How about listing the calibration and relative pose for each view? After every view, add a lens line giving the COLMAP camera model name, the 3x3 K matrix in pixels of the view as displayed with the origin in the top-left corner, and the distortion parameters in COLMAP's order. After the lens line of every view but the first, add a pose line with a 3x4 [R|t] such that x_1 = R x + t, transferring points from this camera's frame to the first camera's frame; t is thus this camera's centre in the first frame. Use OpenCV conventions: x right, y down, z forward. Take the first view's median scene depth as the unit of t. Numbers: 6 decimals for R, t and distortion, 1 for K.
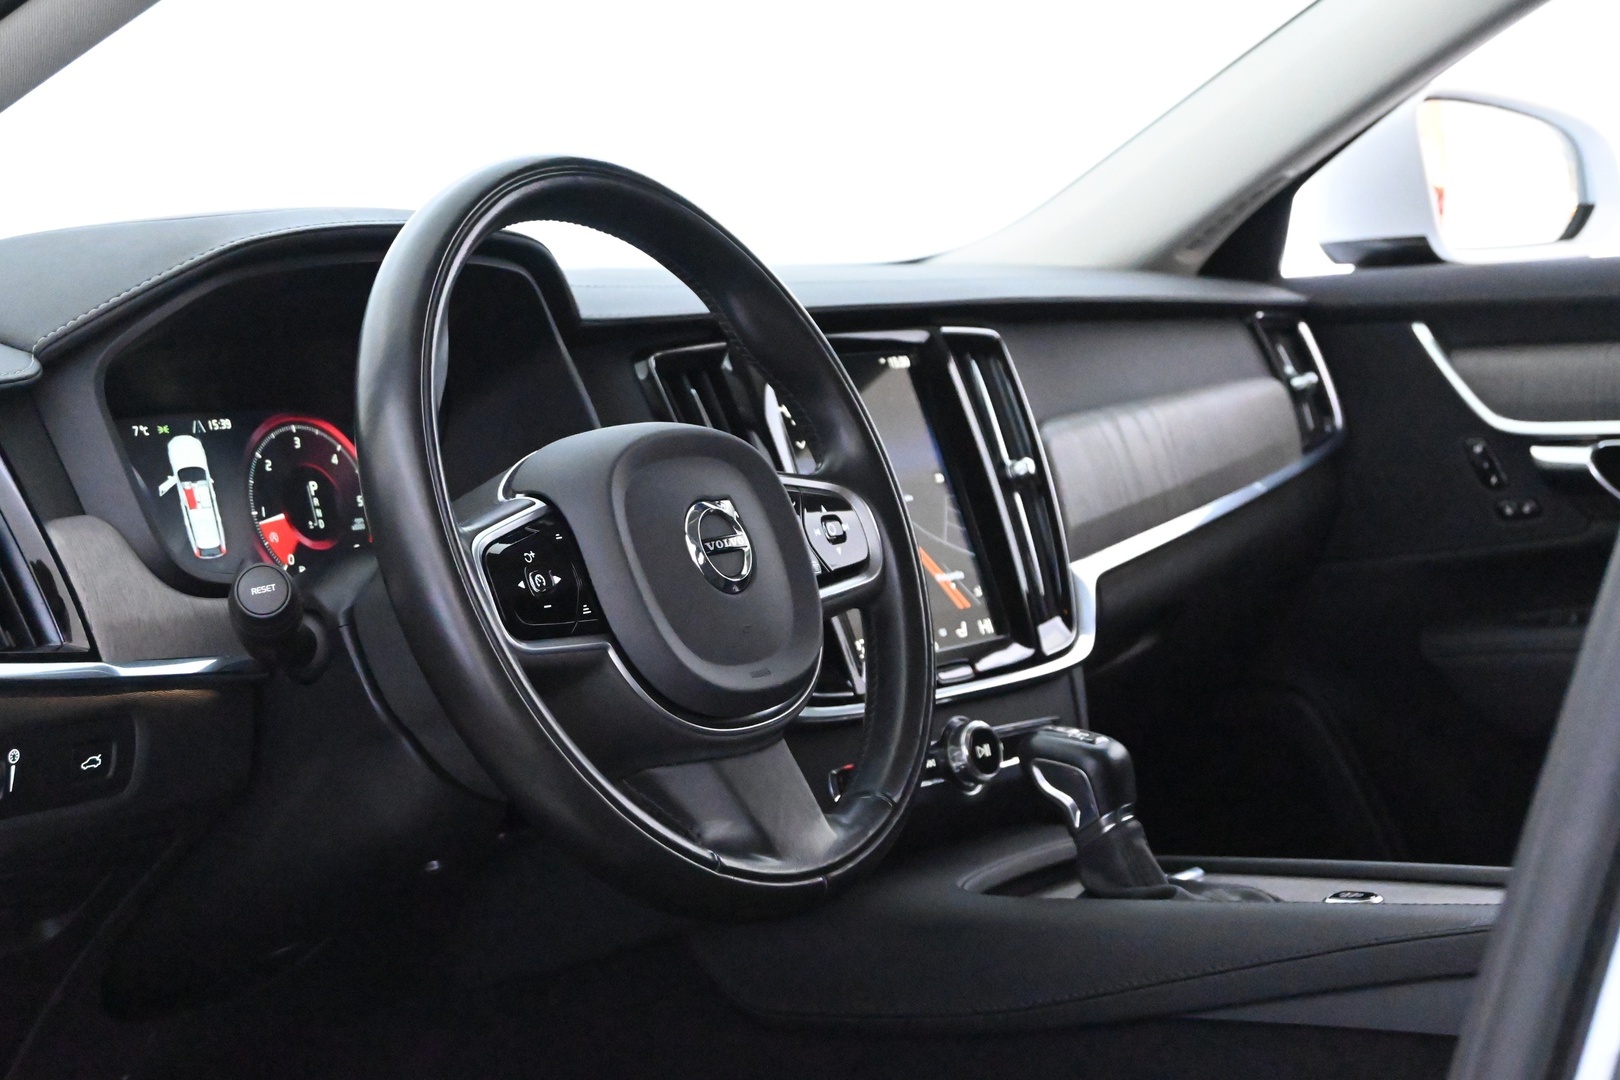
lens RADIAL K [[3166.3, 0, 812.6], [0, 3166.3, 536.4], [0, 0, 1]] dist [0.318132, 0.000000]
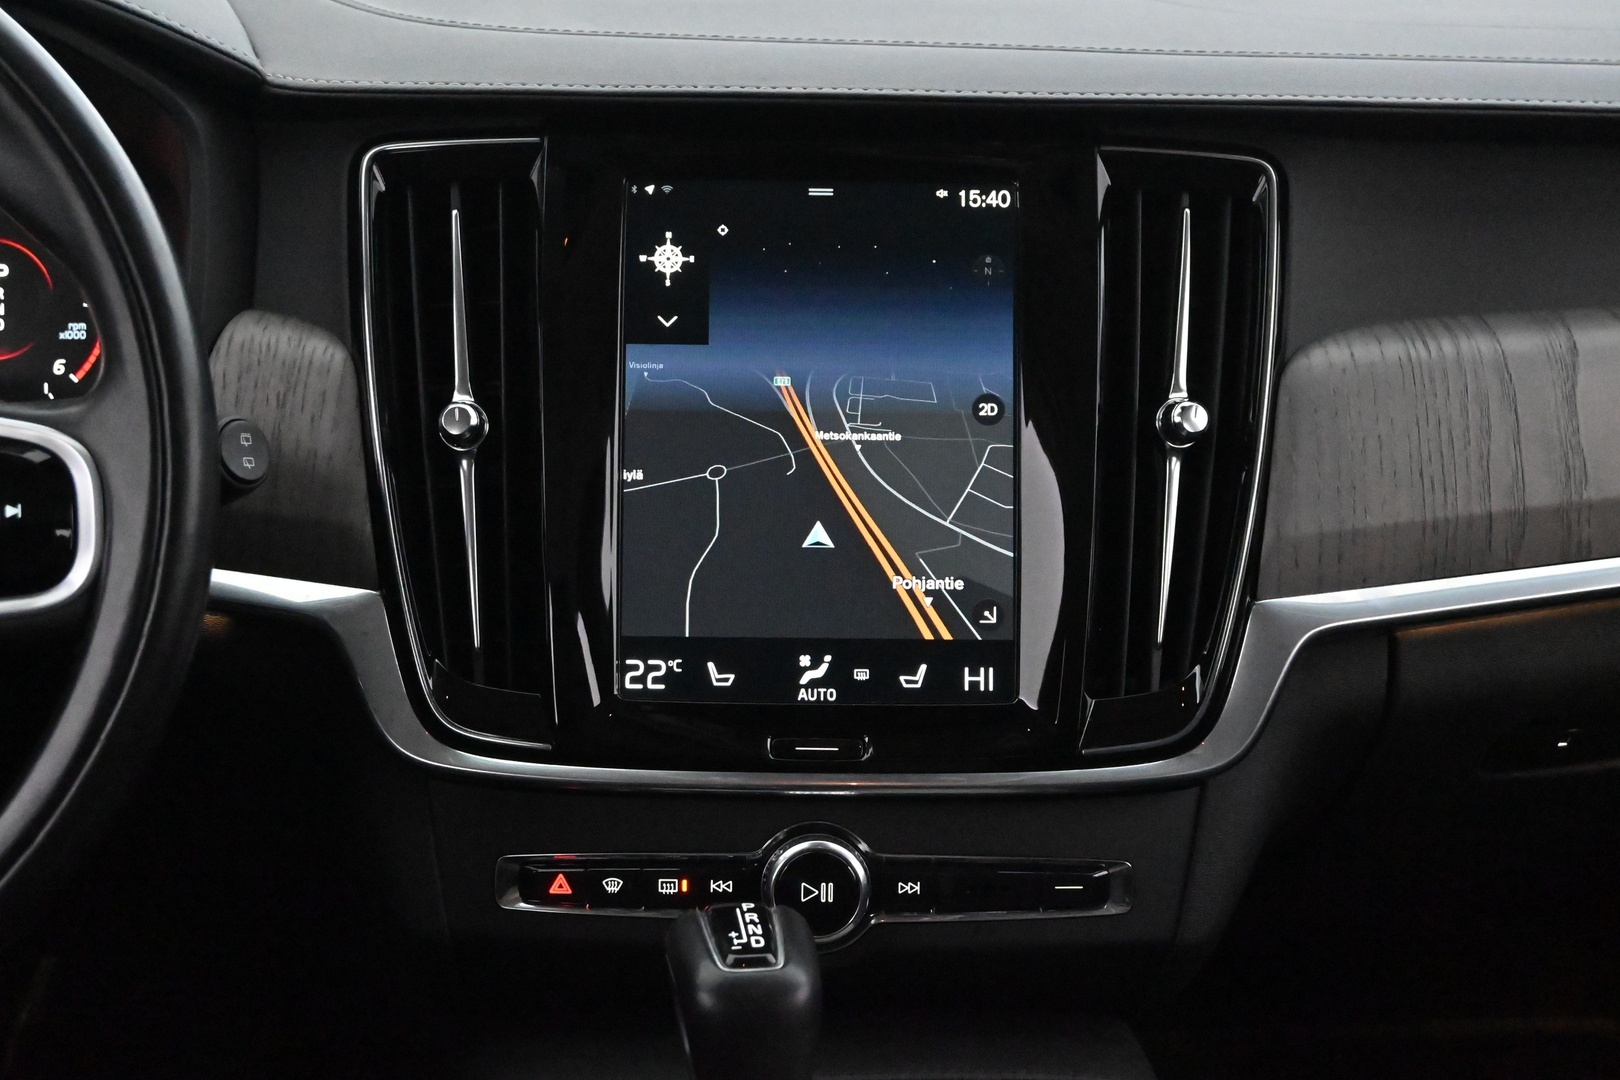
lens RADIAL K [[2779.9, 0, 812.8], [0, 2779.9, 553.6], [0, 0, 1]] dist [0.023726, 0.000000]
pose [[0.671735, 0.243793, -0.699526, 0.430680], [-0.106260, 0.966241, 0.234708, -0.123351], [0.733131, -0.083330, 0.674963, 0.712836]]
